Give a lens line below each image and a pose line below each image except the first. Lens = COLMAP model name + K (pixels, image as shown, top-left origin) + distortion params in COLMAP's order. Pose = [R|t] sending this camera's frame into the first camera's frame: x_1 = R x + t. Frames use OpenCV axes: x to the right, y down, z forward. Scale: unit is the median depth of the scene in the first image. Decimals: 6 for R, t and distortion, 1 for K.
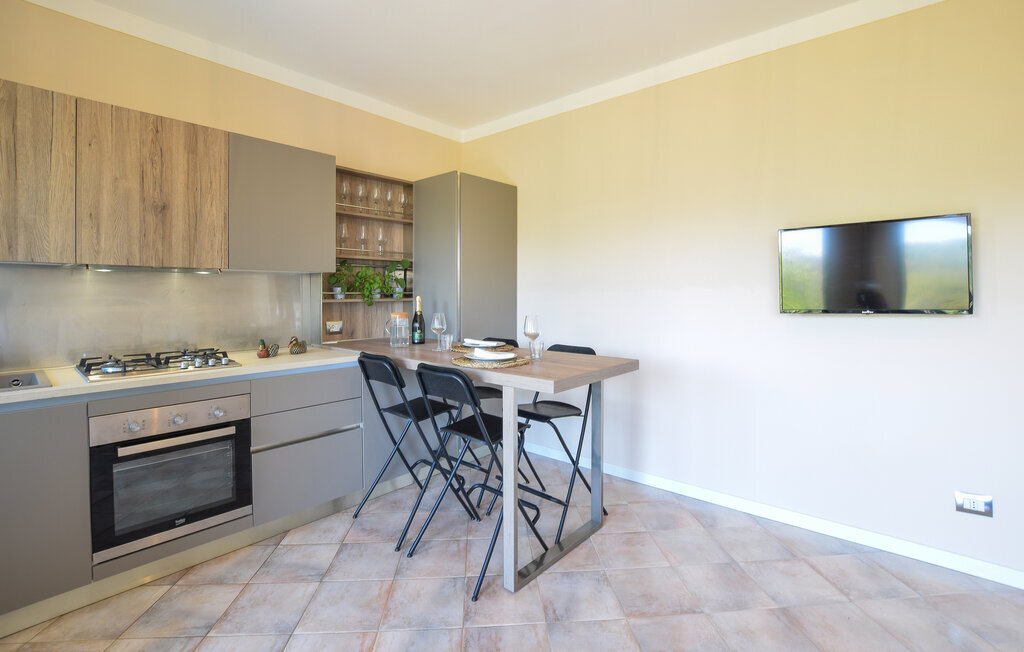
lens RADIAL K [[463.2, 0, 513.0], [0, 463.2, 295.7], [0, 0, 1]] dist [-0.017034, 0.000196]
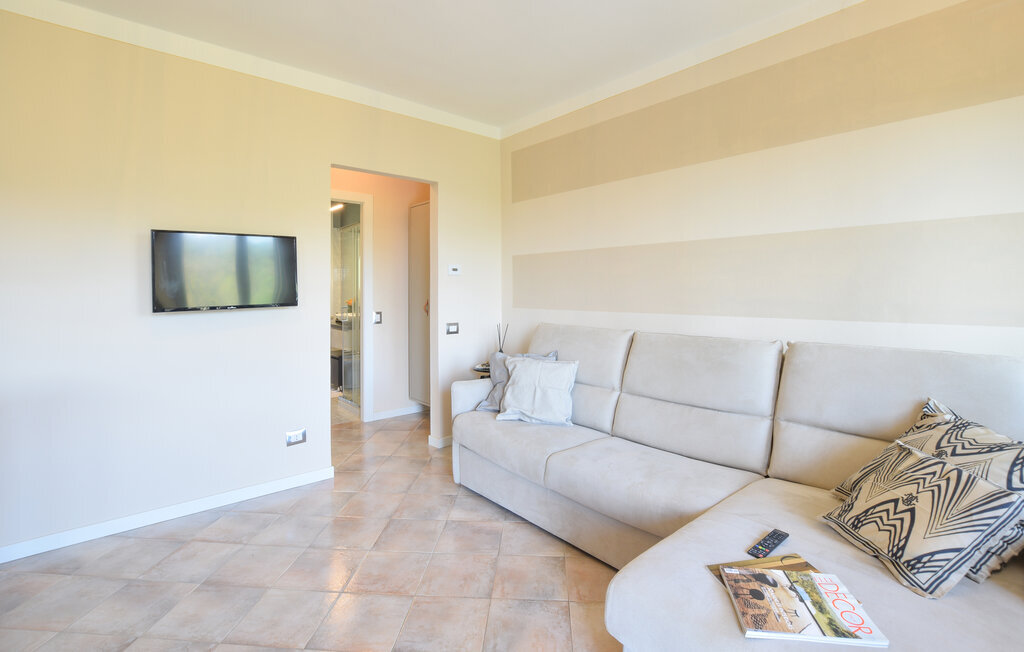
lens RADIAL K [[466.6, 0, 514.2], [0, 466.6, 282.7], [0, 0, 1]] dist [-0.022026, 0.000426]
pose [[0.141492, 0.013805, 0.989843, -0.317831], [0.012432, 0.999799, -0.015721, -0.001803], [-0.989861, 0.014530, 0.141292, 0.086132]]
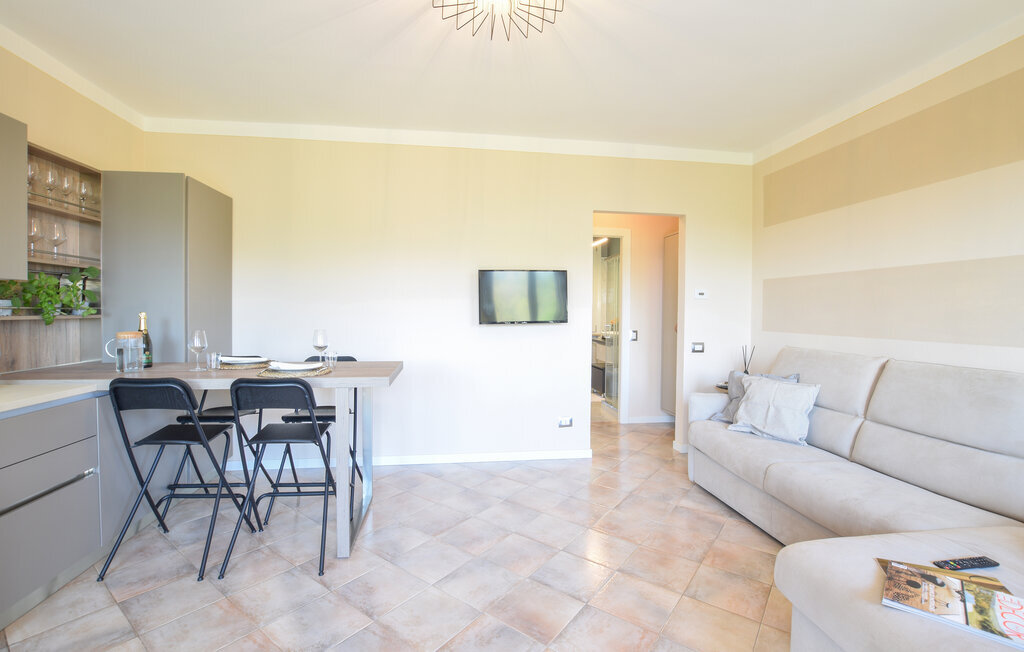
lens RADIAL K [[459.1, 0, 506.8], [0, 459.1, 313.1], [0, 0, 1]] dist [-0.001439, 0.000006]
pose [[0.668771, 0.002289, 0.743465, -0.532448], [-0.003001, 0.999995, -0.000380, 0.001191], [-0.743463, -0.001977, 0.668775, -0.101739]]
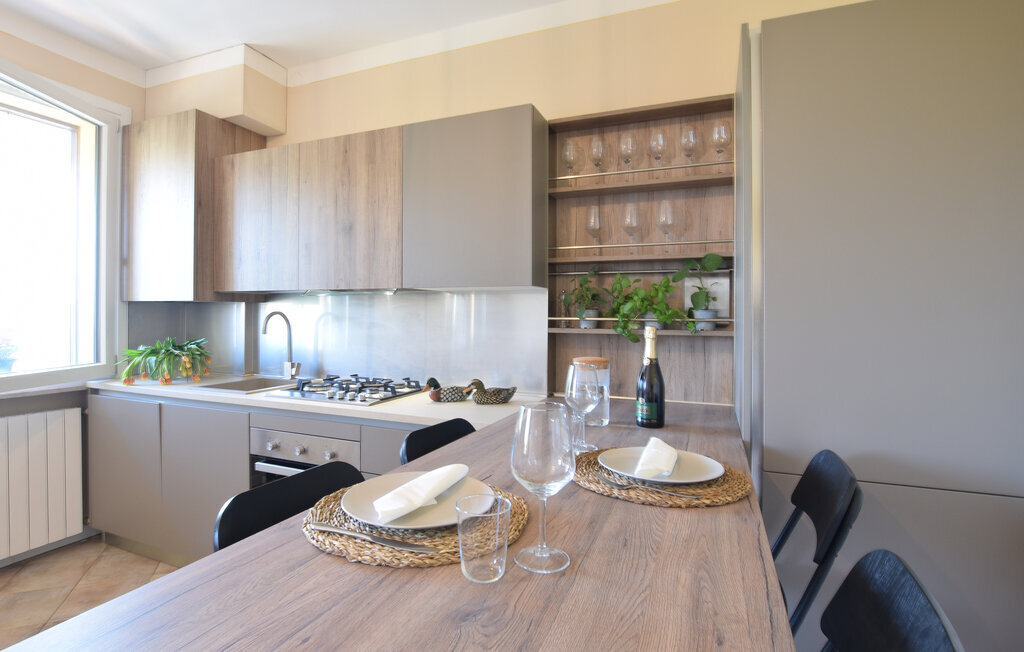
lens RADIAL K [[487.3, 0, 512.0], [0, 487.3, 326.0], [0, 0, 1]] dist [-0.053873, 0.000016]
pose [[0.326614, 0.021049, -0.944923, 0.298120], [-0.015821, 0.999734, 0.016802, -0.007713], [0.945025, 0.009461, 0.326860, 0.945523]]
